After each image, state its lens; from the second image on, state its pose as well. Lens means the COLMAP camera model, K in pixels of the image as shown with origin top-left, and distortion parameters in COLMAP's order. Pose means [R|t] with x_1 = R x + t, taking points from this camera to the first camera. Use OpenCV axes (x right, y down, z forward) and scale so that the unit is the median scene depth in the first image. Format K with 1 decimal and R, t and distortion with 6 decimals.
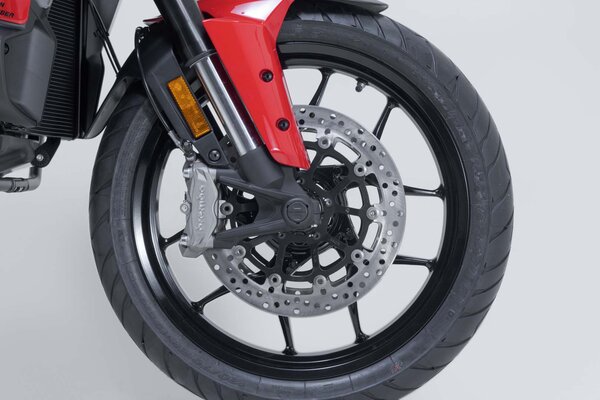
lens RADIAL K [[1219.7, 0, 300.0], [0, 1219.7, 200.0], [0, 0, 1]] dist [-0.003734, 0.008746]
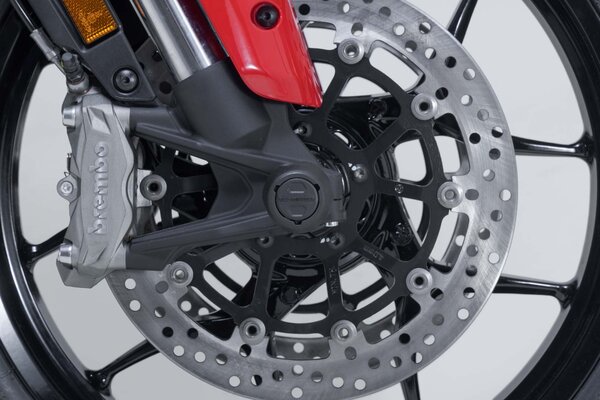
lens RADIAL K [[1790.4, 0, 300.0], [0, 1790.4, 200.0], [0, 0, 1]] dist [0.081383, -0.888275]
pose [[0.999972, -0.007391, 0.000892, -0.001557], [0.007332, 0.998528, 0.053744, -0.026187], [-0.001288, -0.053736, 0.998554, 0.277611]]
